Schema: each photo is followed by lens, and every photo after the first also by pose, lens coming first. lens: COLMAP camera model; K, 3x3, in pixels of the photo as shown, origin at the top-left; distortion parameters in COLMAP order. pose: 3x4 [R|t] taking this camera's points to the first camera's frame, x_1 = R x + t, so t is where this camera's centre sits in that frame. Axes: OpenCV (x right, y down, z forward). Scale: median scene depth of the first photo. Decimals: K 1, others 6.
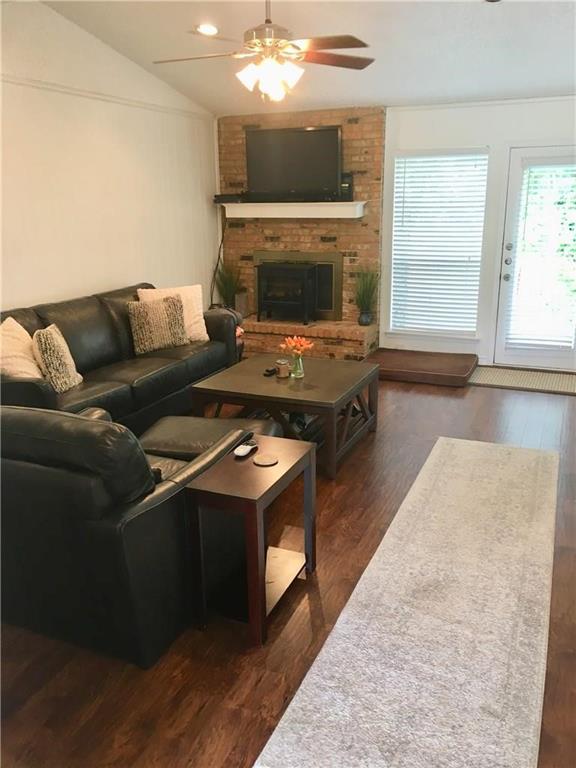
lens RADIAL K [[647.8, 0, 287.9], [0, 647.8, 380.2], [0, 0, 1]] dist [-0.007556, -0.030784]
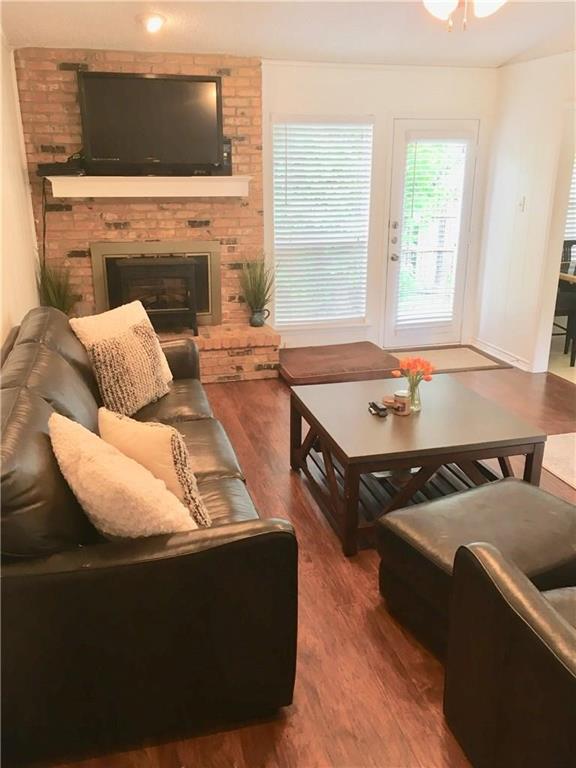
lens RADIAL K [[647.8, 0, 288.8], [0, 647.8, 389.0], [0, 0, 1]] dist [-0.007556, -0.030784]
pose [[0.780026, -0.188731, 0.596608, -0.359835], [0.155727, 0.981984, 0.107037, -0.087519], [-0.606060, 0.009416, 0.795363, 0.309317]]
